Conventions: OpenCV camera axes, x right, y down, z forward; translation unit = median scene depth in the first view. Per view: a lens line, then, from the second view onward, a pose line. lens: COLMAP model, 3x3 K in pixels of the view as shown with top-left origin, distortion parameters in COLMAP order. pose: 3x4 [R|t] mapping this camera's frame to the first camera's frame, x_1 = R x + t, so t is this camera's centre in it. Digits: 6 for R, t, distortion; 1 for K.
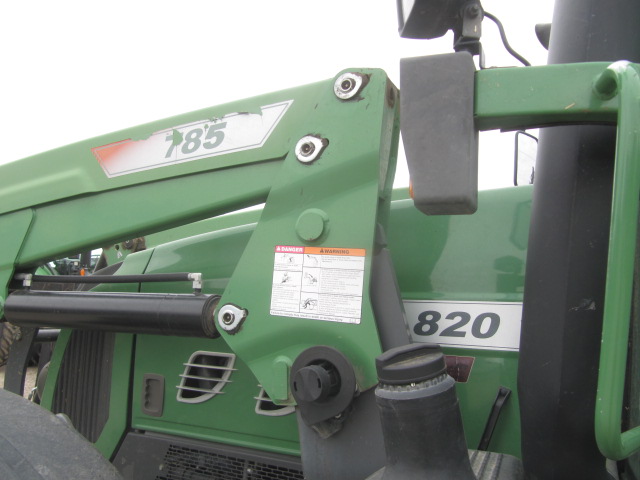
lens RADIAL K [[527.2, 0, 316.9], [0, 527.2, 238.9], [0, 0, 1]] dist [-0.050246, 0.020023]
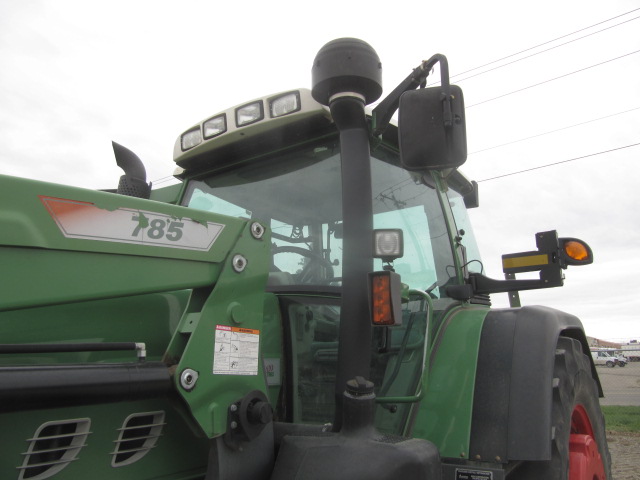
lens RADIAL K [[527.2, 0, 316.9], [0, 527.2, 238.9], [0, 0, 1]] dist [-0.050246, 0.020023]
pose [[0.170275, 0.180643, 0.968697, -1.334686], [-0.097486, 0.981319, -0.165861, -0.005393], [-0.980563, -0.066193, 0.184704, 0.441688]]
